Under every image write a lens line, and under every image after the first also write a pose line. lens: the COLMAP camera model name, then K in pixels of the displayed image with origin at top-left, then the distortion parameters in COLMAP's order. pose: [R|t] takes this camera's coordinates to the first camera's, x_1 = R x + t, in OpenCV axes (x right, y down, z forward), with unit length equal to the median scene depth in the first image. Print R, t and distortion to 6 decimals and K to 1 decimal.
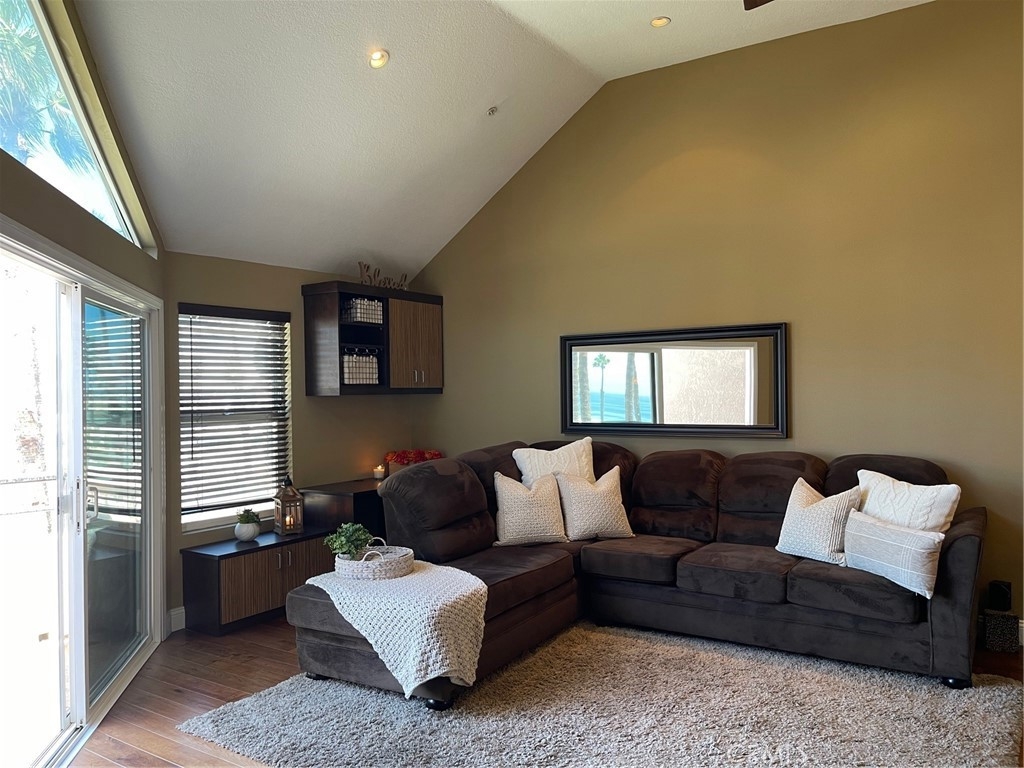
lens RADIAL K [[776.9, 0, 513.6], [0, 776.9, 384.8], [0, 0, 1]] dist [0.073454, -0.092945]
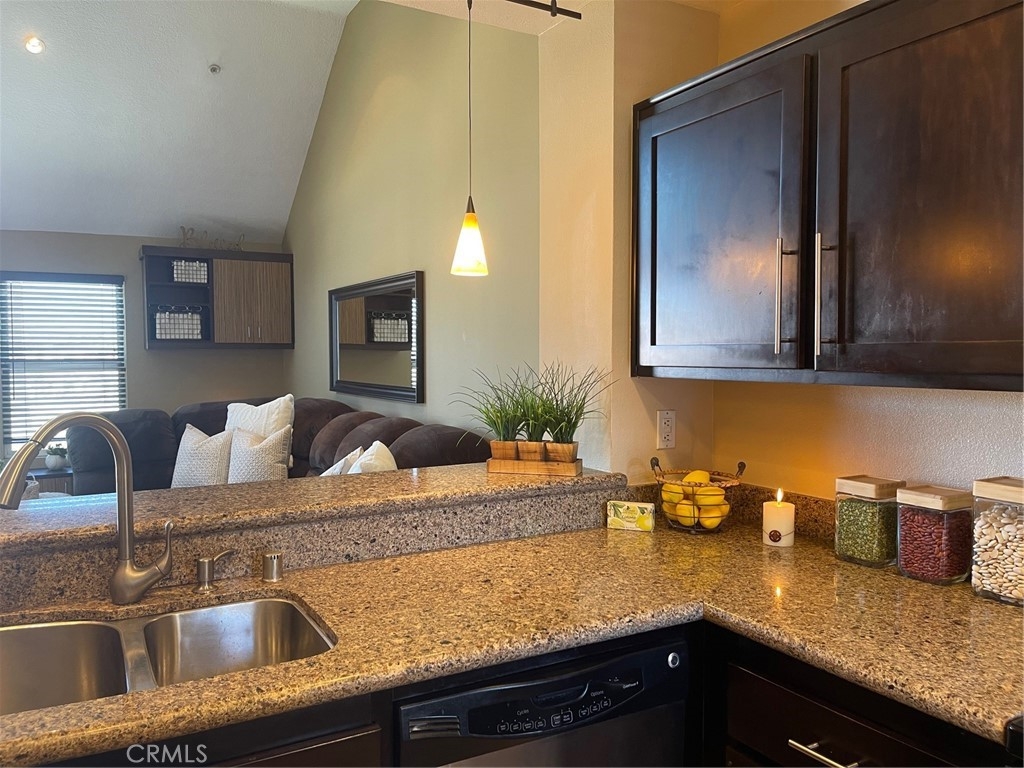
lens RADIAL K [[776.9, 0, 485.2], [0, 776.9, 380.4], [0, 0, 1]] dist [0.073454, -0.092945]
pose [[0.869772, 0.031579, -0.492441, 0.736763], [-0.006265, 0.998576, 0.052971, -0.003957], [0.493413, -0.042988, 0.868732, 0.255385]]
